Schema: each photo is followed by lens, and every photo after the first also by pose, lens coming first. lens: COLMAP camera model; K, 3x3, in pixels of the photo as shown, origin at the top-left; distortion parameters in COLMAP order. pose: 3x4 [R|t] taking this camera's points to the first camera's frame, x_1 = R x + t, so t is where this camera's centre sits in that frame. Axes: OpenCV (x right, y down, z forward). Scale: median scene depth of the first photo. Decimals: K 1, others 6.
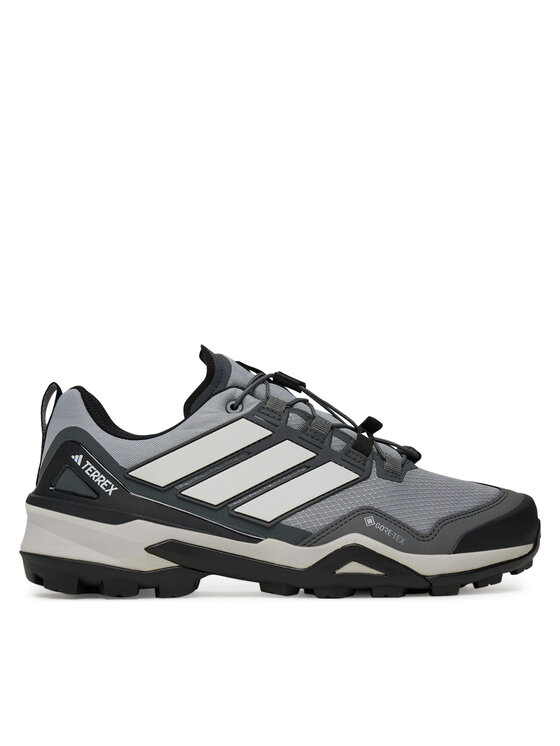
lens RADIAL K [[978.2, 0, 280.5], [0, 978.2, 374.3], [0, 0, 1]] dist [-0.021597, 0.000000]
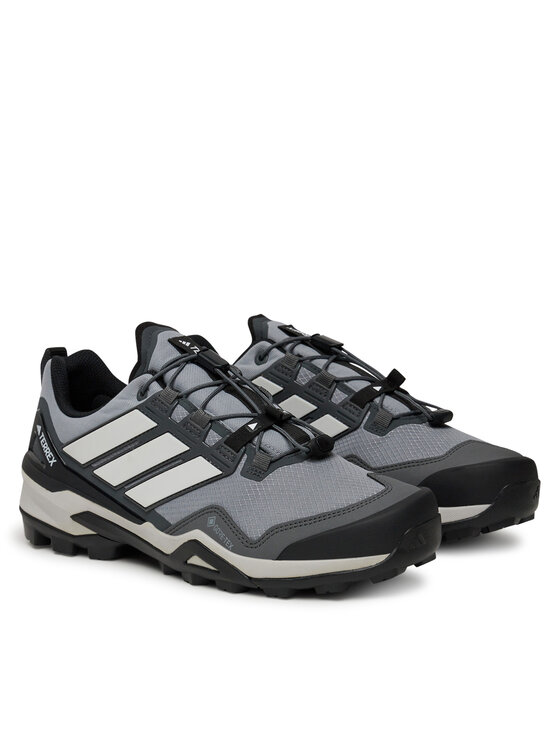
lens RADIAL K [[2196.7, 0, 279.8], [0, 2196.7, 372.6], [0, 0, 1]] dist [0.153440, 0.000000]
pose [[0.697527, 0.097866, -0.709844, 1.797060], [0.124215, 0.959117, 0.254292, -0.592292], [0.705710, -0.265549, 0.656854, -0.462891]]
